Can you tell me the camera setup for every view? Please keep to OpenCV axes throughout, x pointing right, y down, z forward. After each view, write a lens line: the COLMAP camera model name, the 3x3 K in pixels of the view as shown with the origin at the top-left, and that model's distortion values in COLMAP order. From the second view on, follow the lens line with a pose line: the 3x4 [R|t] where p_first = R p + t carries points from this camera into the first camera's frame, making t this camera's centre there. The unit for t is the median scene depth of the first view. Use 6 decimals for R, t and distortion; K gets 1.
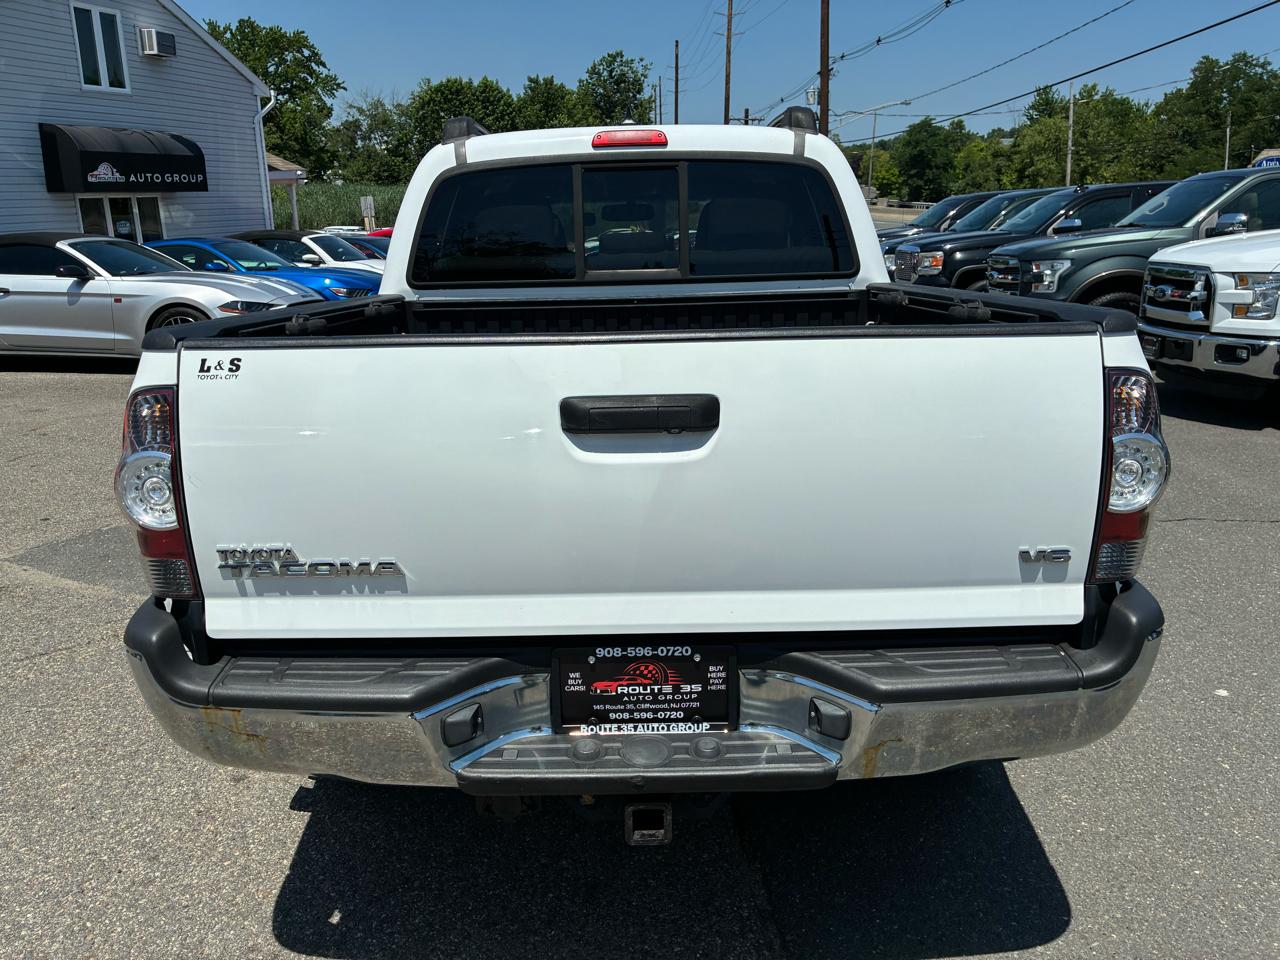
lens RADIAL K [[969.4, 0, 640.0], [0, 969.4, 480.0], [0, 0, 1]] dist [0.054773, -0.084261]
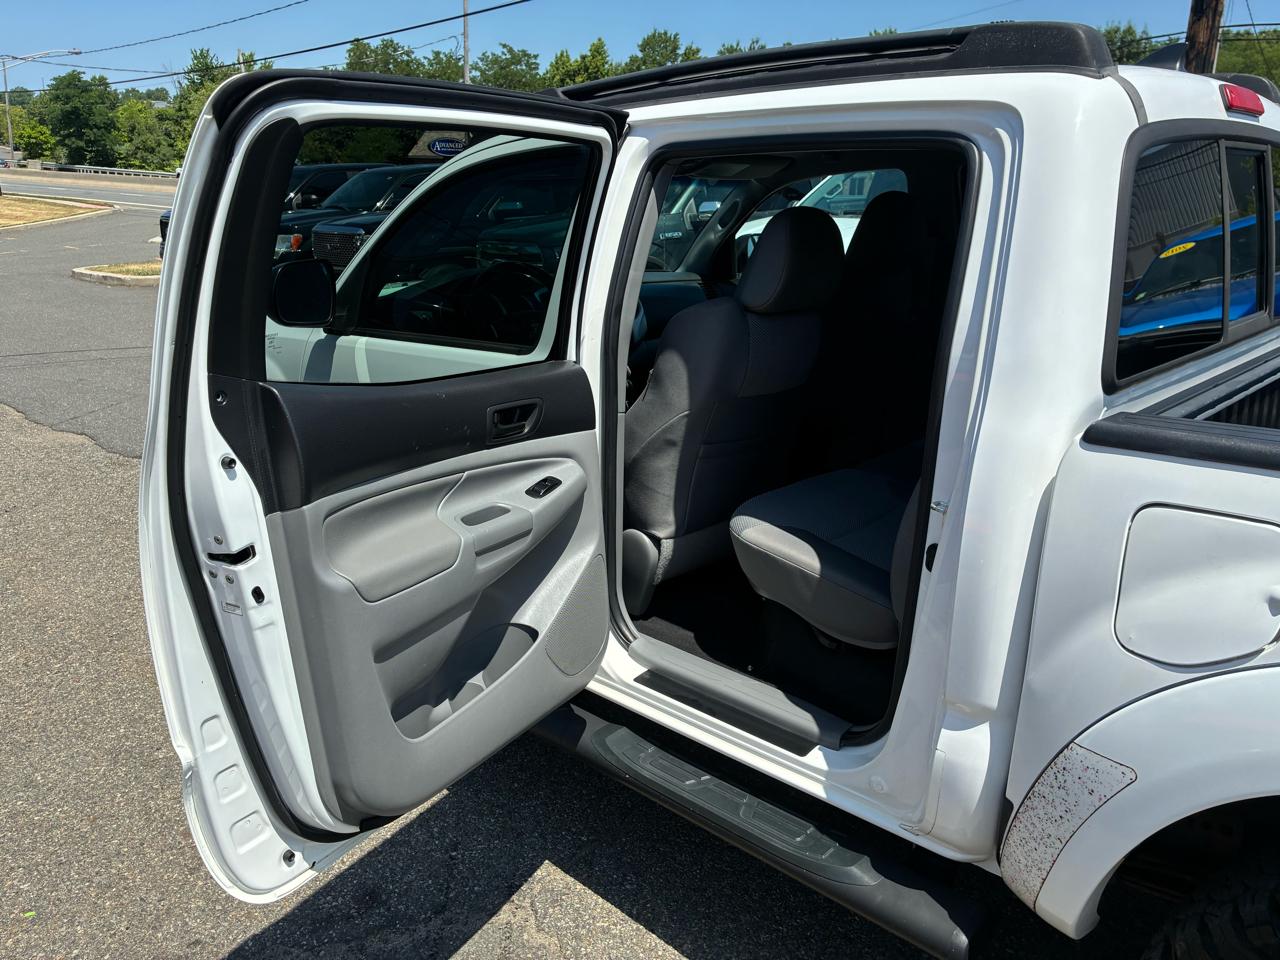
lens RADIAL K [[970.5, 0, 648.4], [0, 970.5, 462.5], [0, 0, 1]] dist [0.091703, -0.132333]
pose [[0.698149, -0.170662, 0.695314, -0.162964], [0.162936, 0.983563, 0.077811, -0.054495], [-0.697165, 0.058968, 0.714481, 0.190302]]
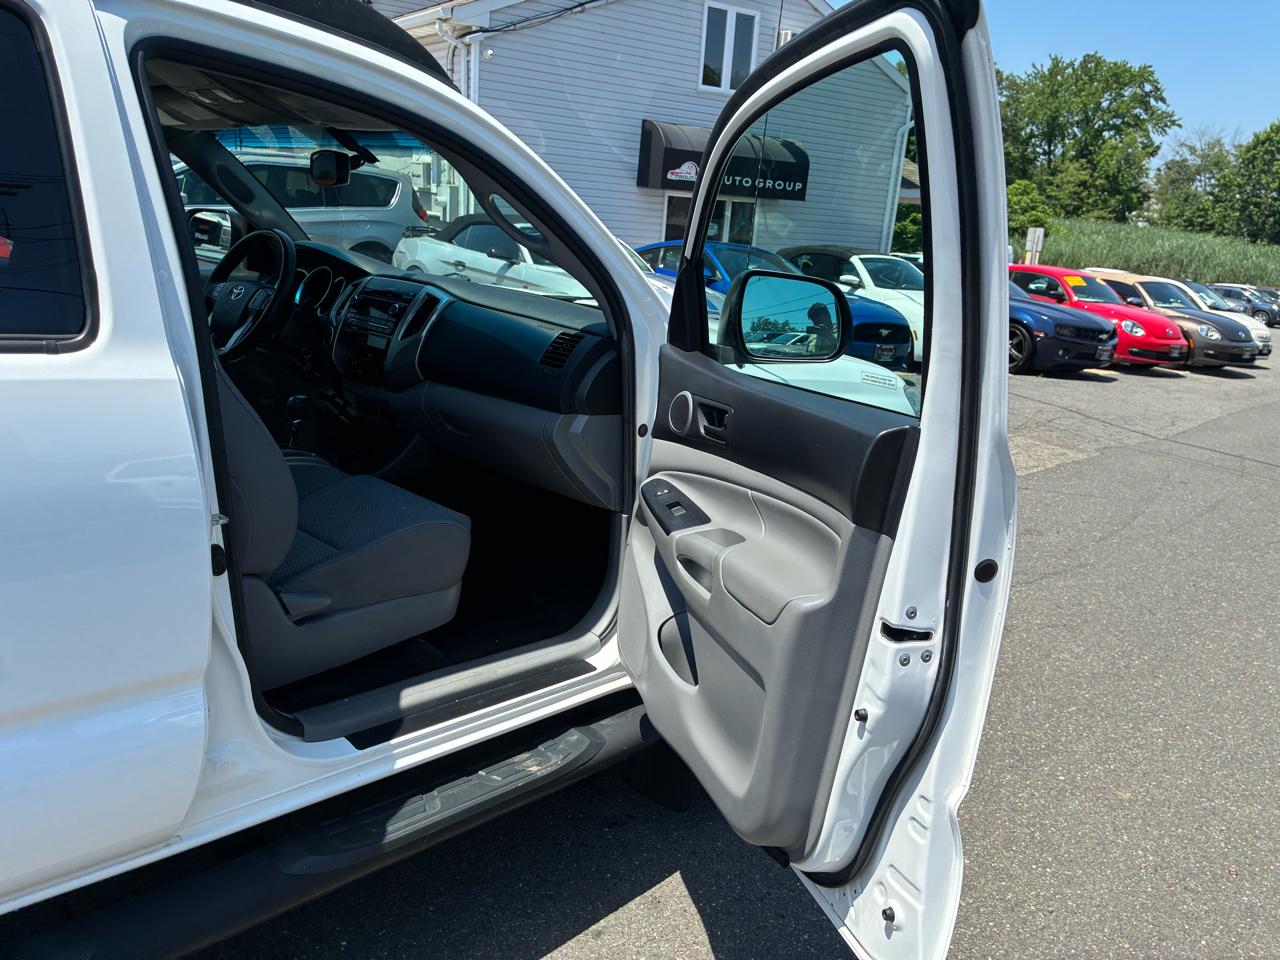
lens RADIAL K [[968.1, 0, 646.2], [0, 968.1, 471.7], [0, 0, 1]] dist [0.060786, -0.092416]
pose [[0.716010, 0.250863, -0.651458, 0.159123], [-0.278240, 0.958426, 0.063261, -0.071686], [0.640244, 0.135966, 0.756043, 0.264604]]
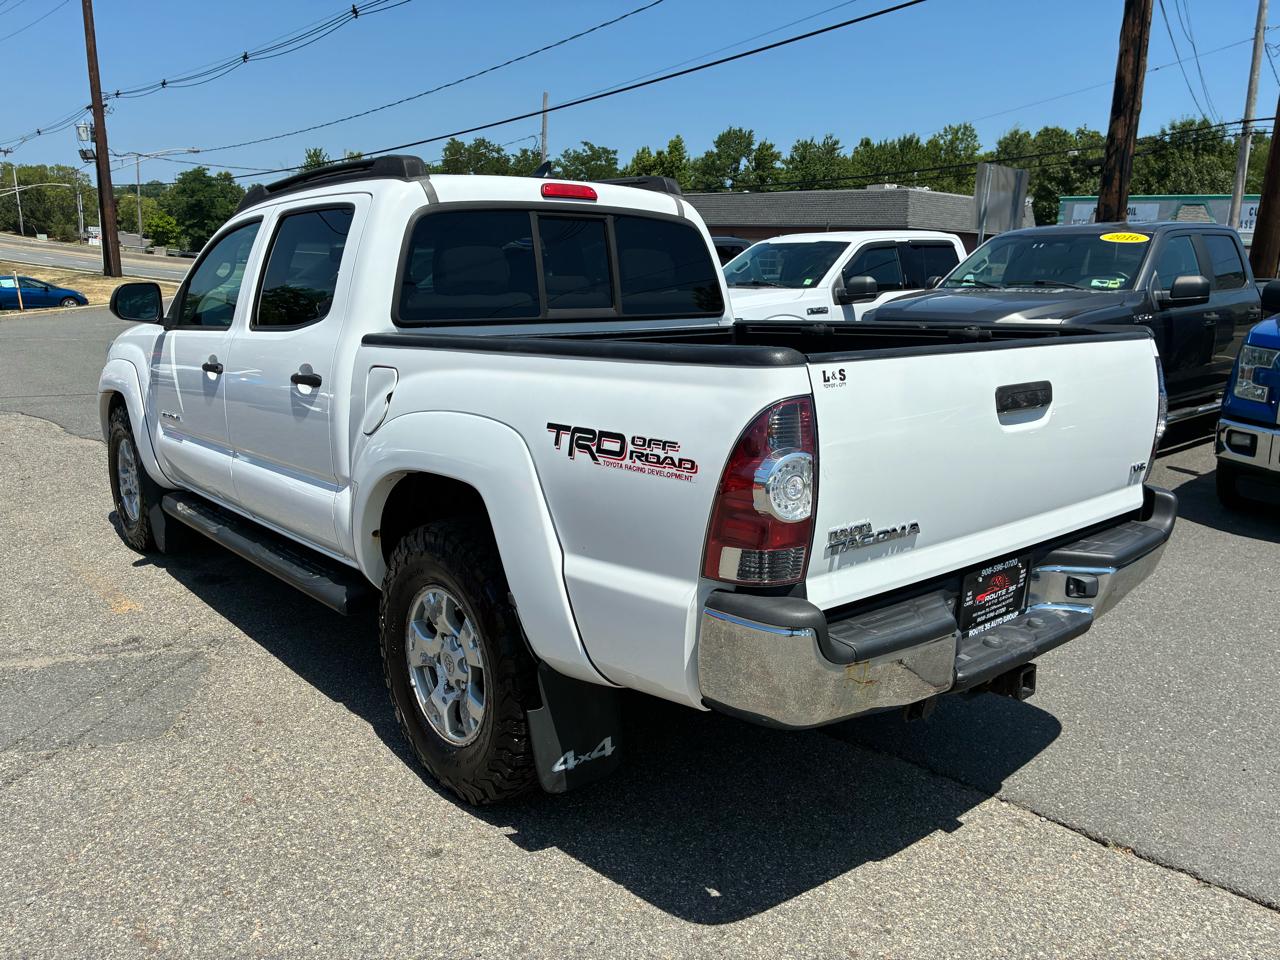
lens RADIAL K [[968.1, 0, 646.2], [0, 968.1, 471.7], [0, 0, 1]] dist [0.060786, -0.092416]
pose [[0.761424, -0.102413, 0.640113, -0.156514], [0.140862, 0.989987, -0.009168, -0.002466], [-0.632765, 0.097148, 0.768226, 0.027074]]
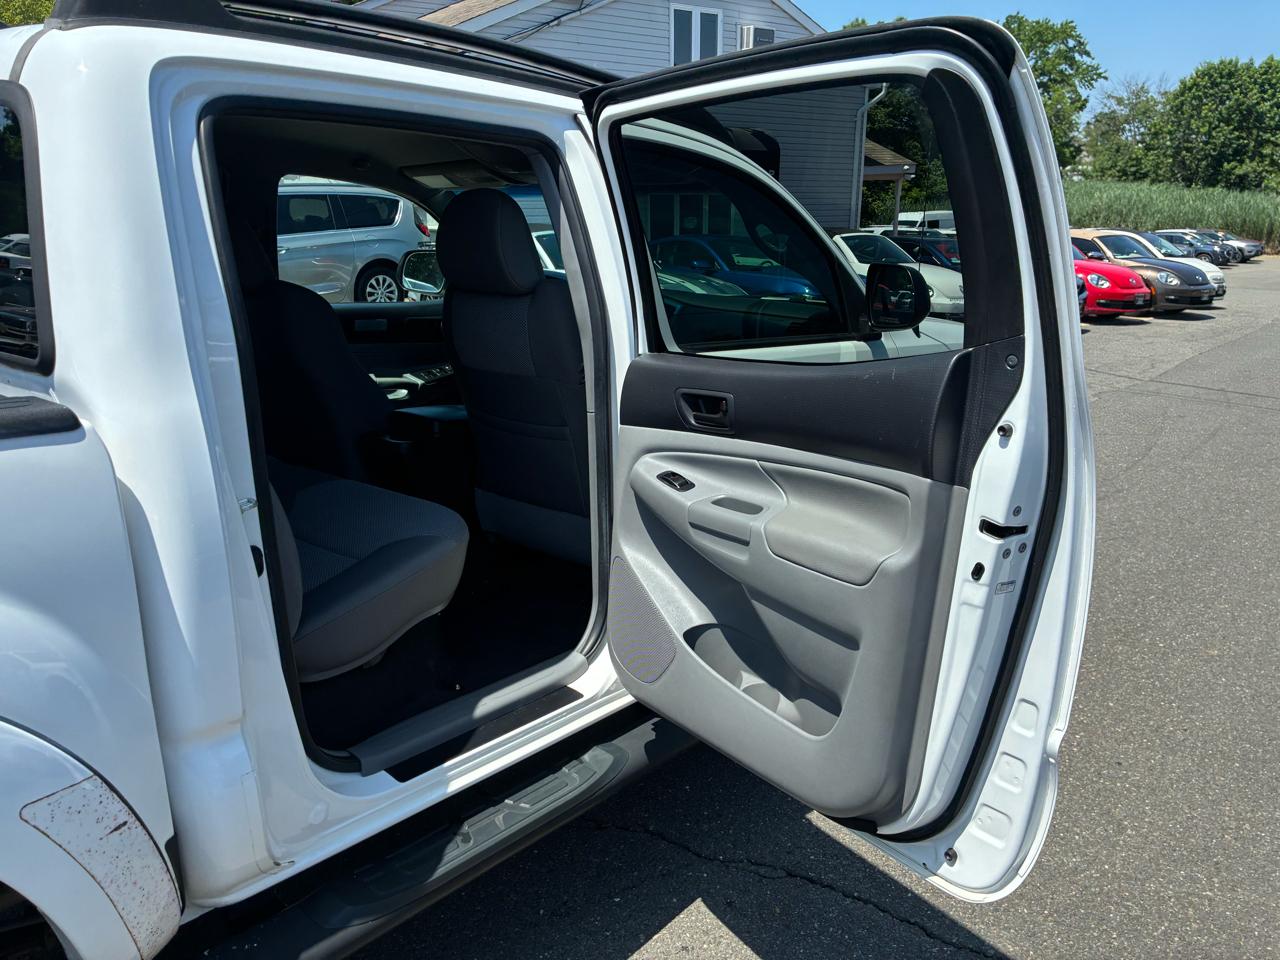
lens RADIAL K [[967.8, 0, 629.5], [0, 967.8, 468.1], [0, 0, 1]] dist [0.069975, -0.104152]
pose [[0.750990, 0.187345, -0.633179, 0.153046], [-0.192730, 0.979343, 0.061178, -0.055178], [0.631561, 0.076089, 0.771584, 0.192377]]
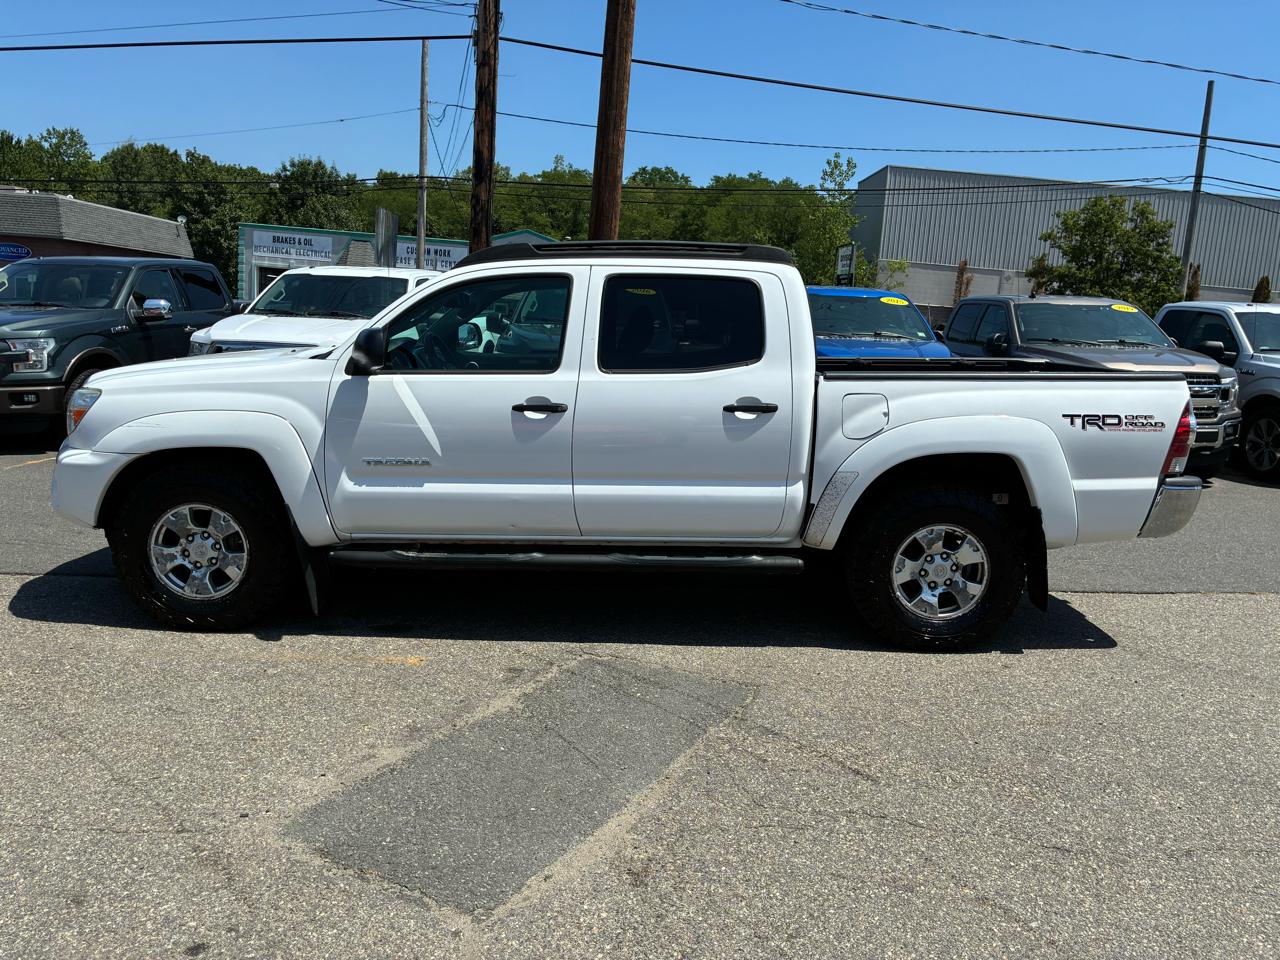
lens RADIAL K [[980.5, 0, 664.0], [0, 980.5, 438.8], [0, 0, 1]] dist [0.008688, -0.009028]
pose [[-0.003246, -0.103816, 0.994591, -0.381461], [0.215049, 0.971253, 0.102082, -0.066334], [-0.976598, 0.214218, 0.019173, 0.279072]]
